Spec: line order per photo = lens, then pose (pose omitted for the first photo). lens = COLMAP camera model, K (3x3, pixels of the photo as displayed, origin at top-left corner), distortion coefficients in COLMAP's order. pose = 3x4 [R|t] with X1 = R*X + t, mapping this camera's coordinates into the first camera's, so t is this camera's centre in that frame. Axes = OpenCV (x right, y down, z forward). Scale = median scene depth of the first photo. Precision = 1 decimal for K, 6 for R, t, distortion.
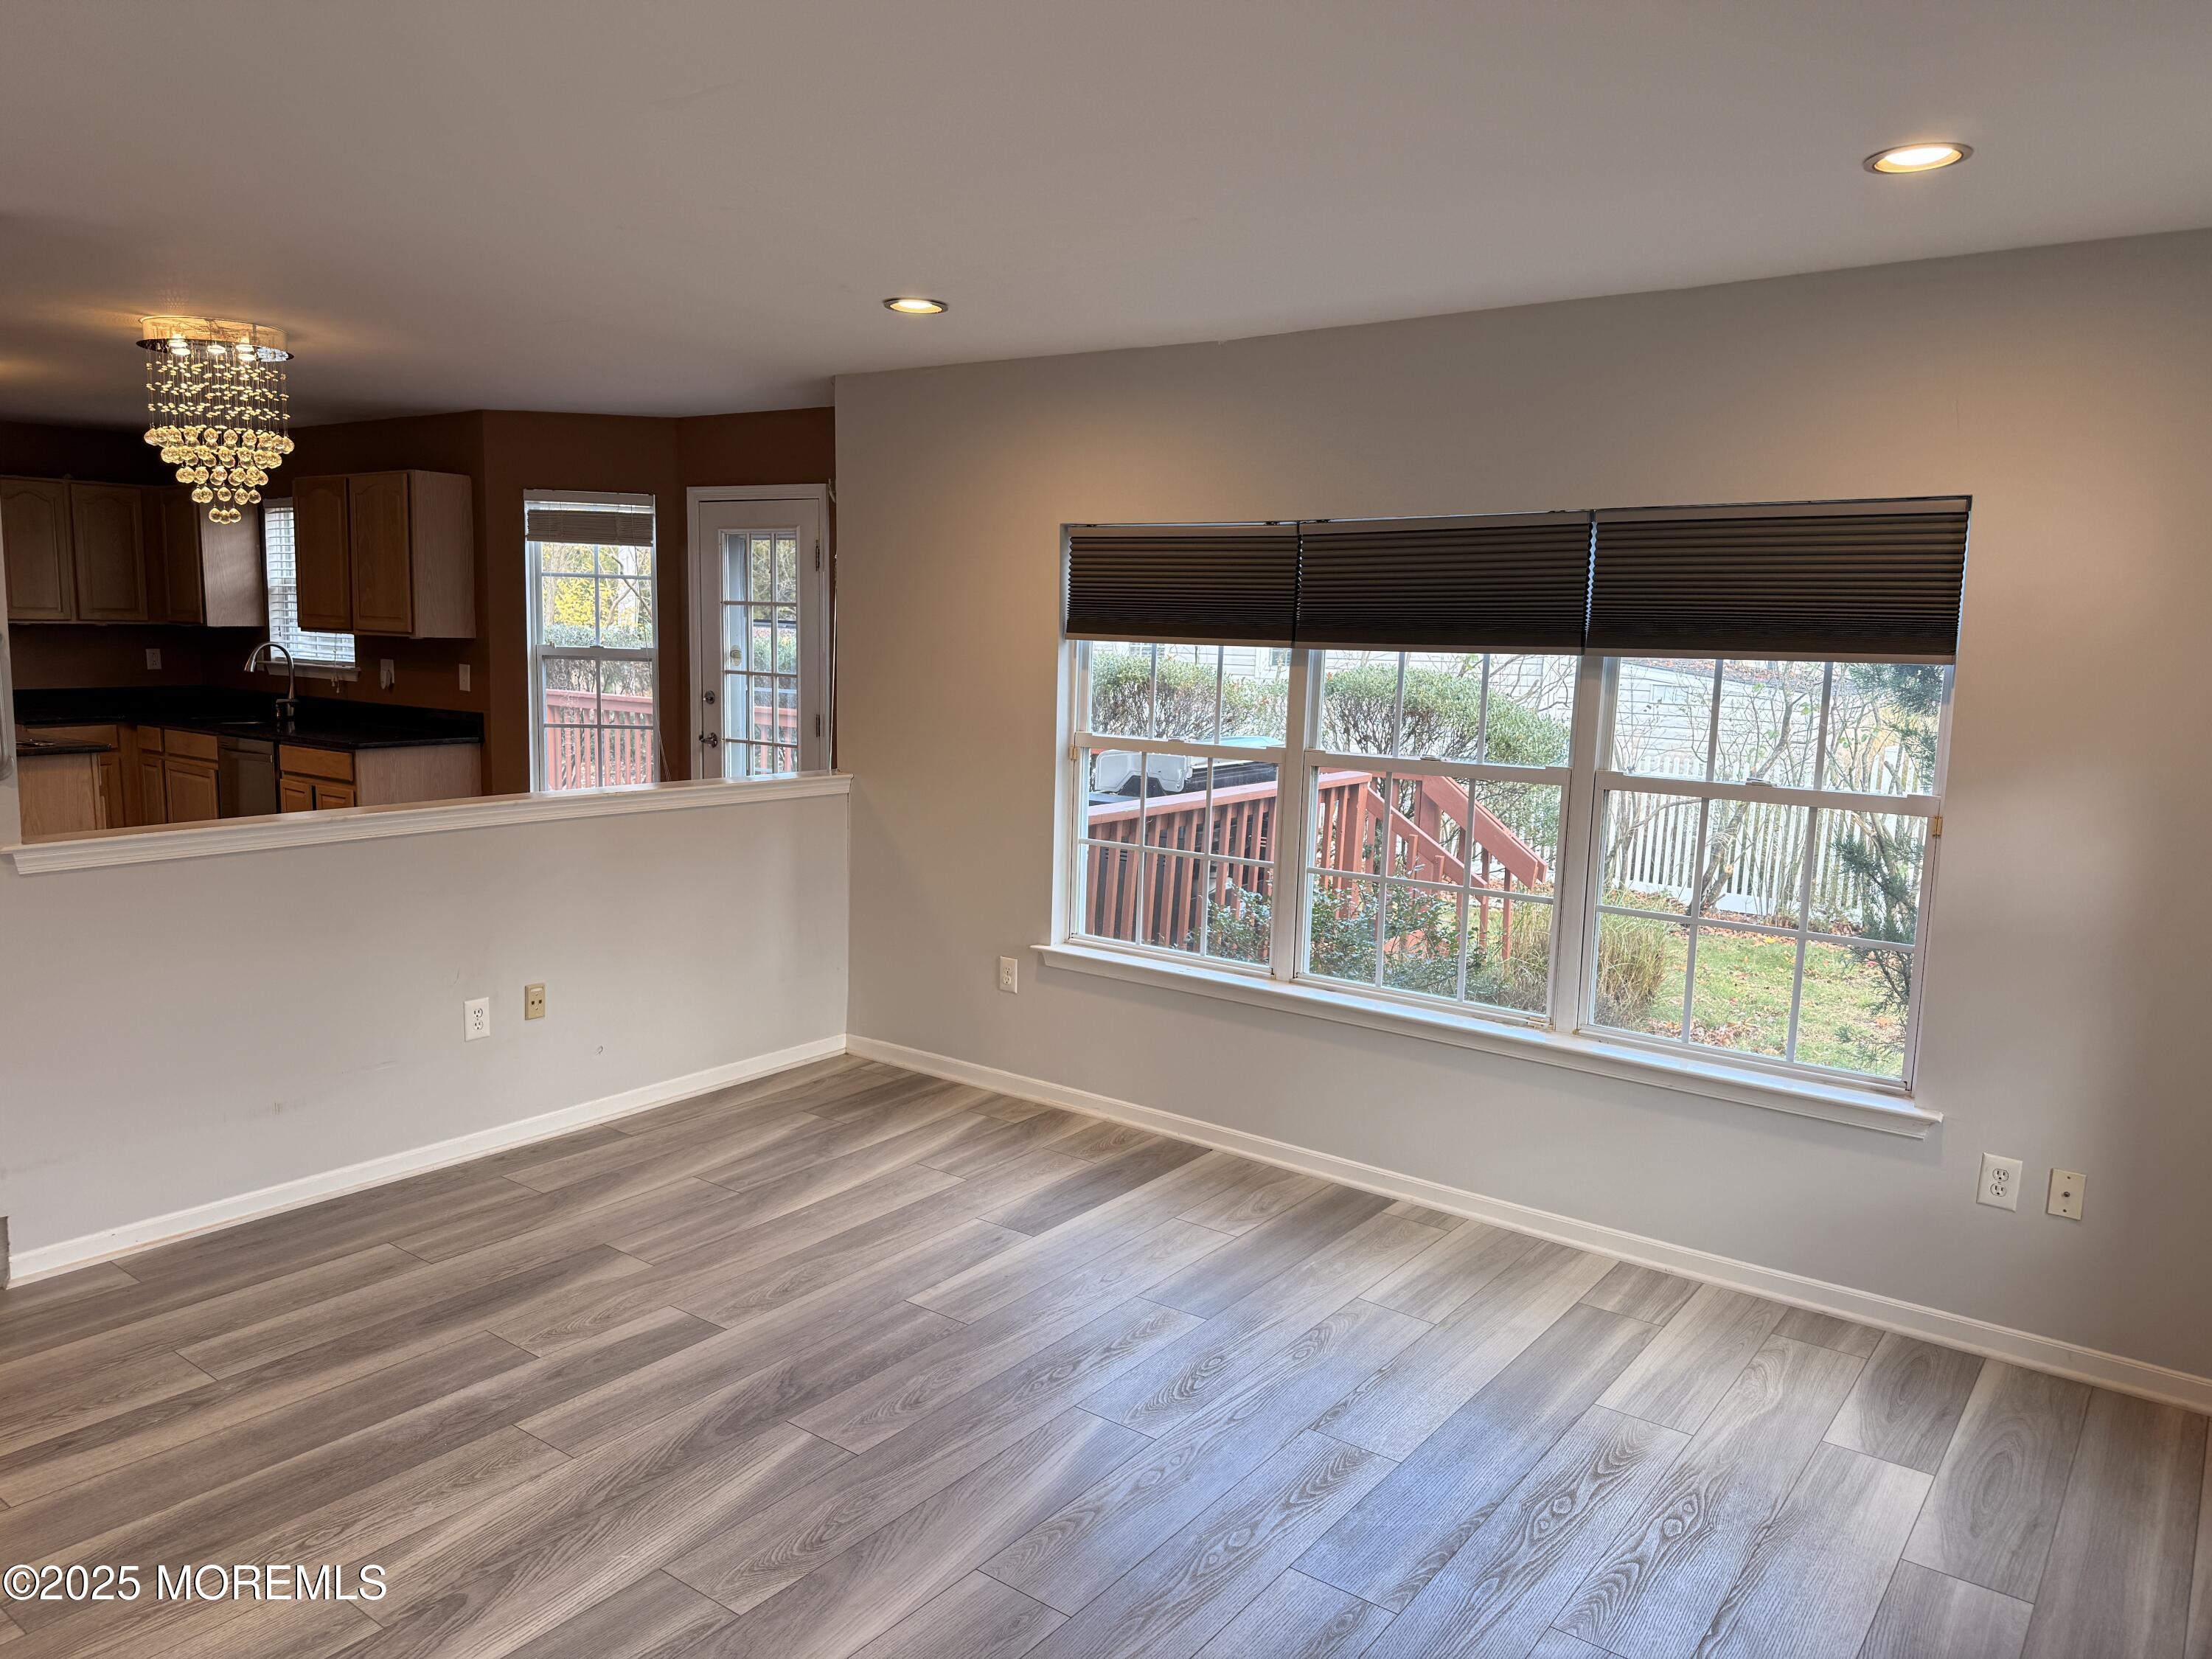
lens RADIAL K [[1548.7, 0, 1108.4], [0, 1548.7, 846.3], [0, 0, 1]] dist [0.073220, -0.087226]
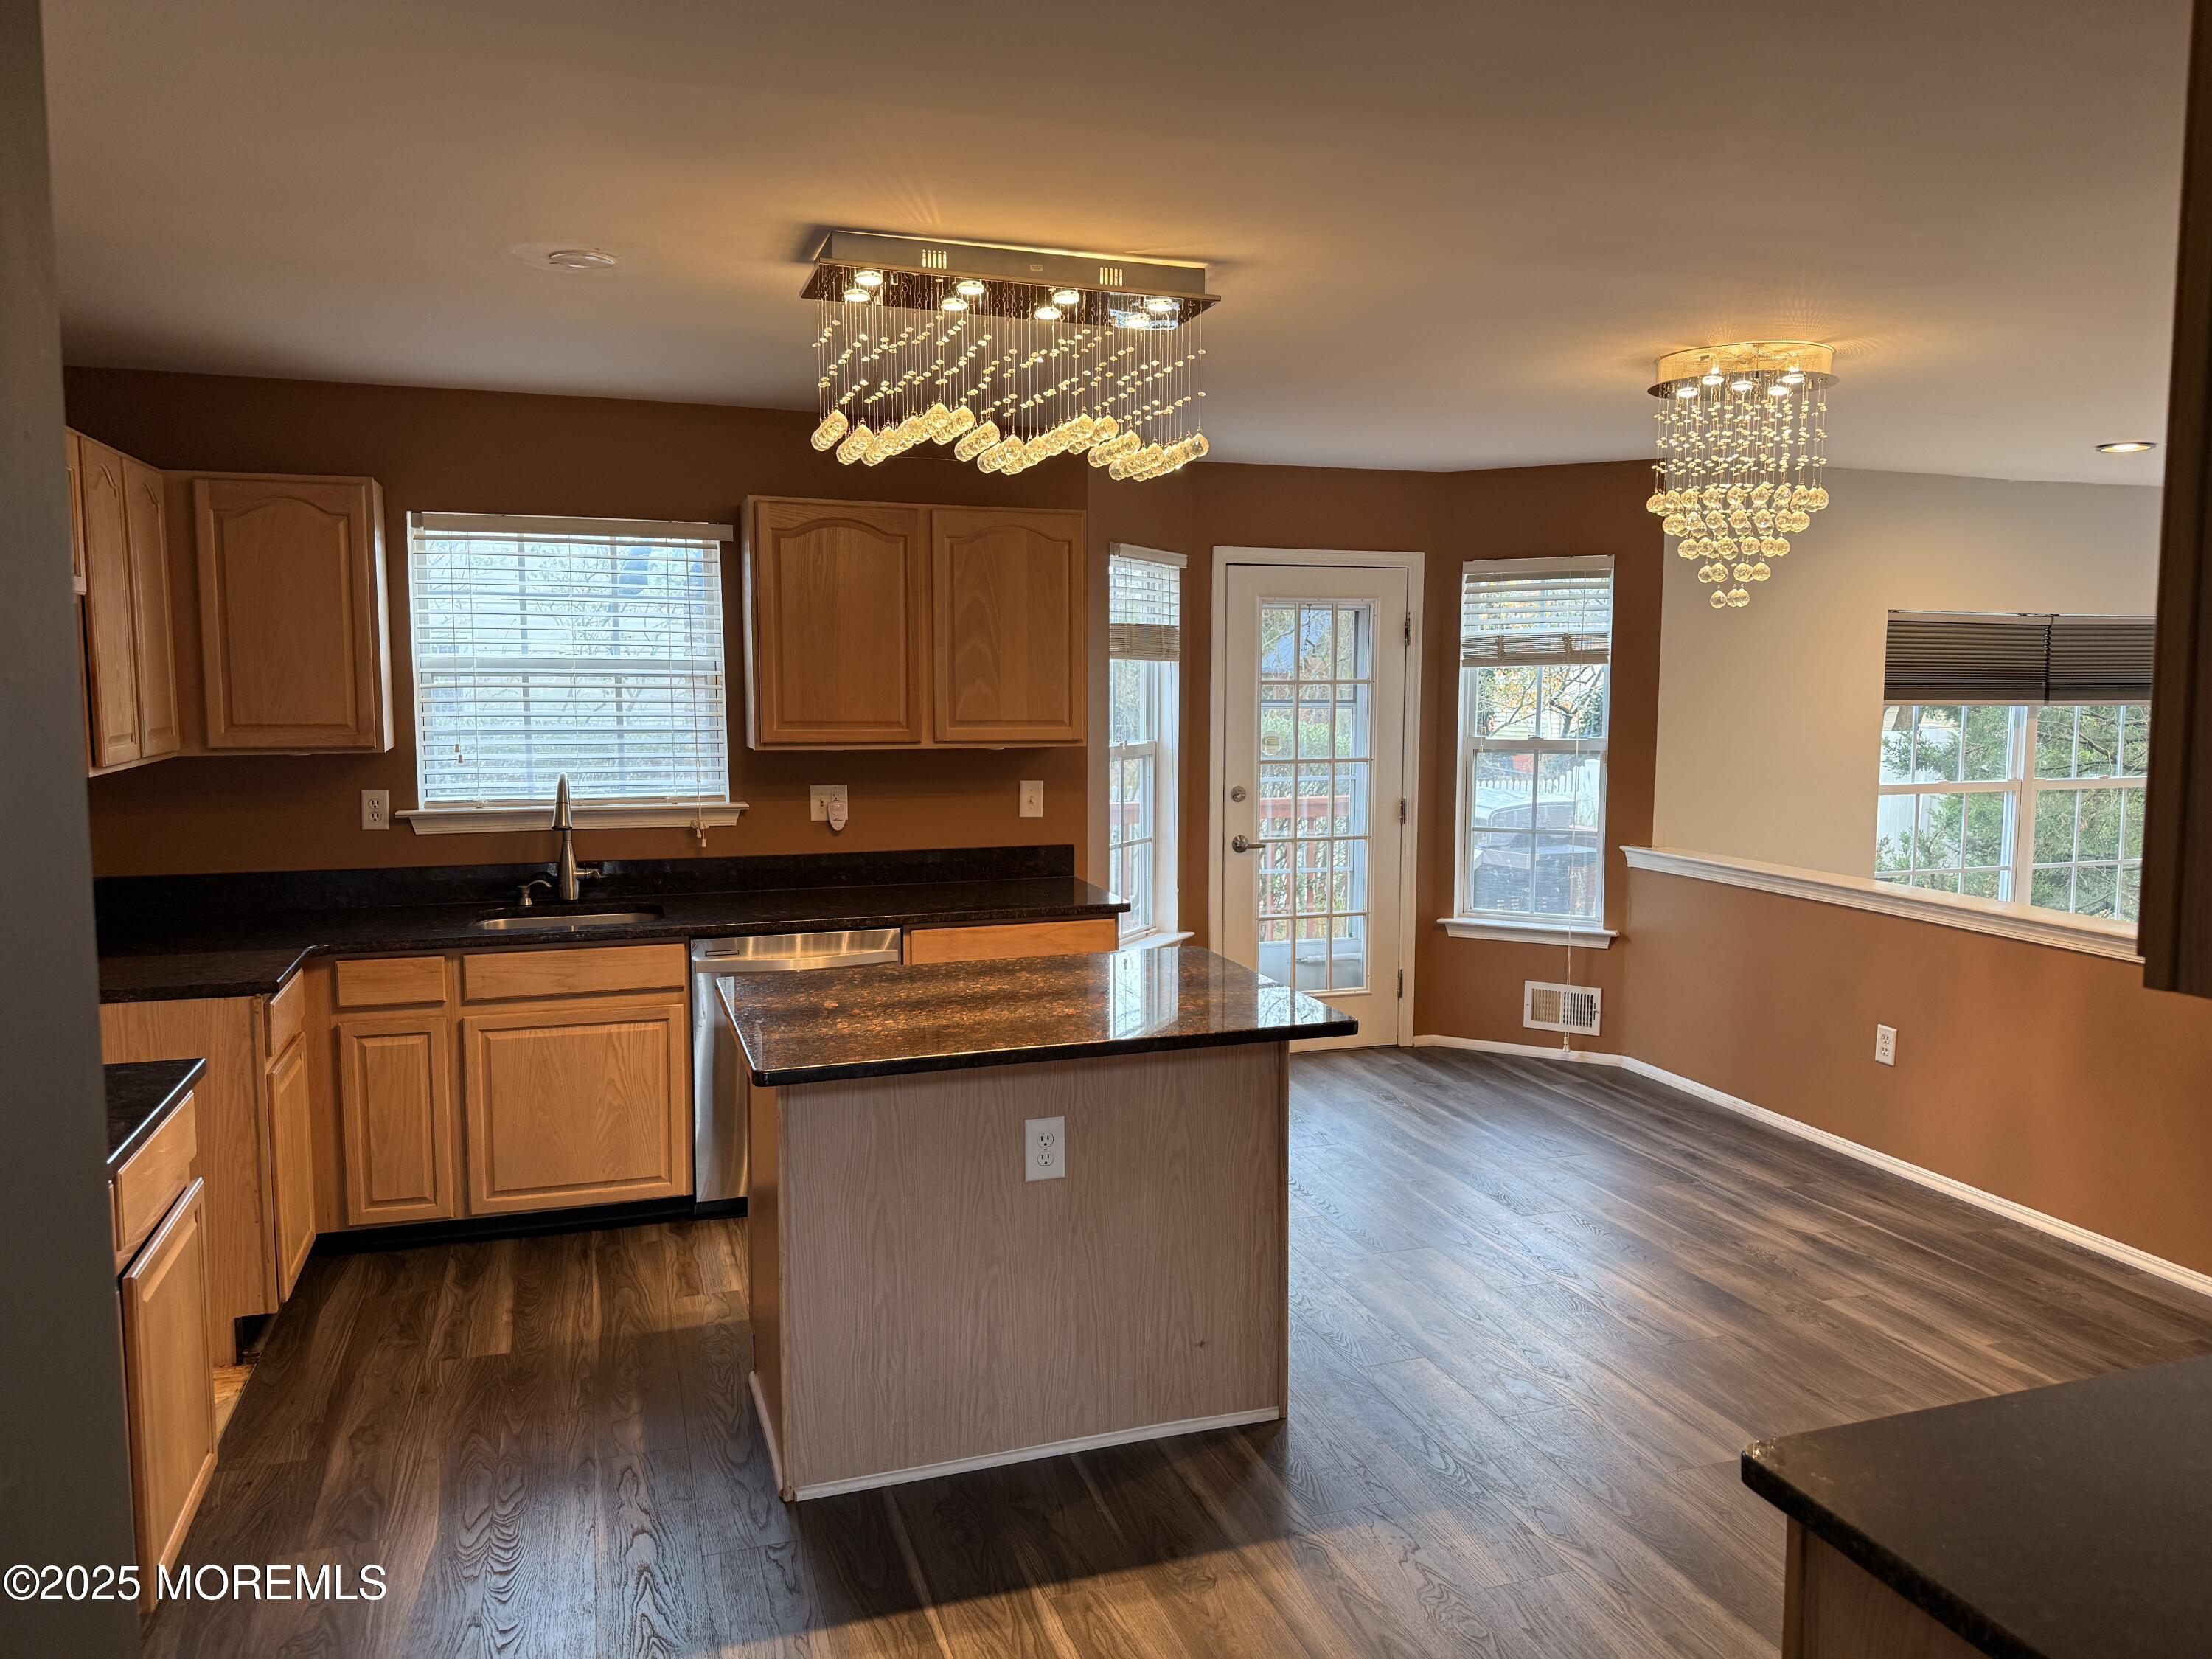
lens RADIAL K [[1548.7, 0, 1099.5], [0, 1548.7, 823.8], [0, 0, 1]] dist [0.073220, -0.087226]
pose [[0.570380, -0.104488, 0.814708, -1.484423], [0.127041, 0.991162, 0.038177, -0.182864], [-0.811497, 0.081726, 0.578614, 0.869554]]
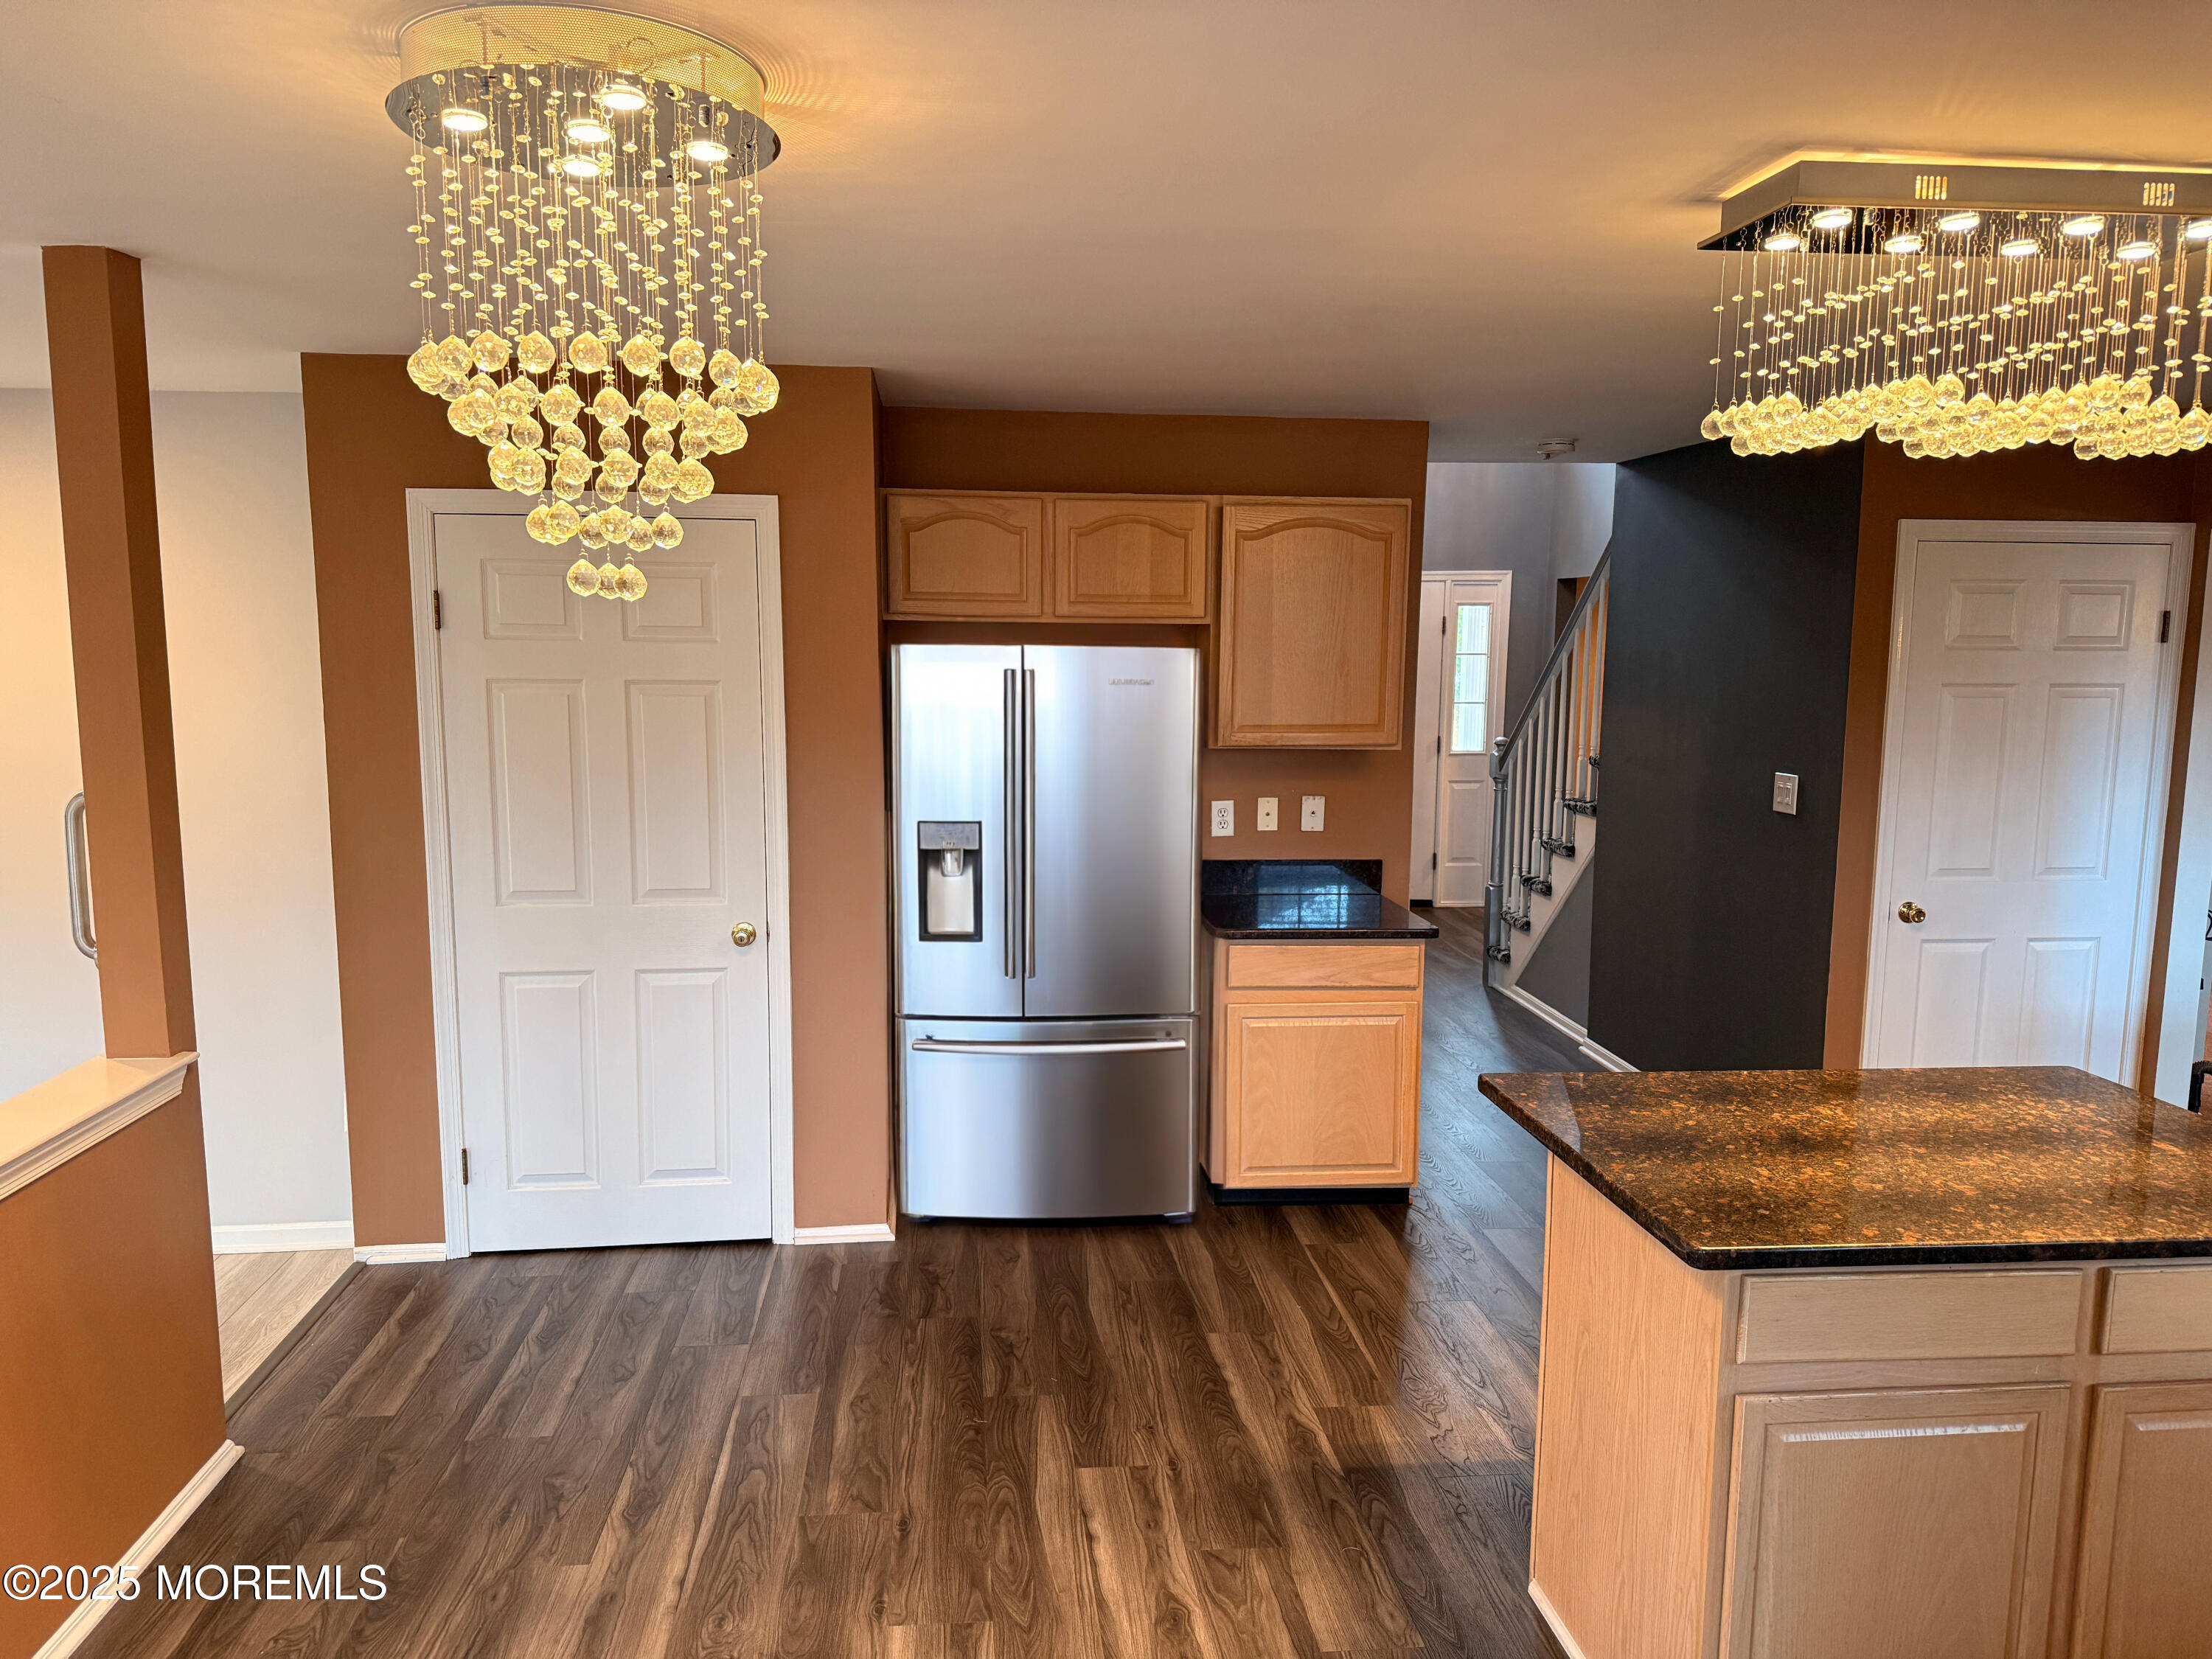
lens RADIAL K [[1533.8, 0, 1107.5], [0, 1533.8, 834.2], [0, 0, 1]] dist [0.006594, -0.010587]
pose [[-0.736803, 0.058273, -0.673591, -0.430661], [-0.116652, 0.970381, 0.211547, -0.262787], [0.665968, 0.234444, -0.708183, 1.450617]]
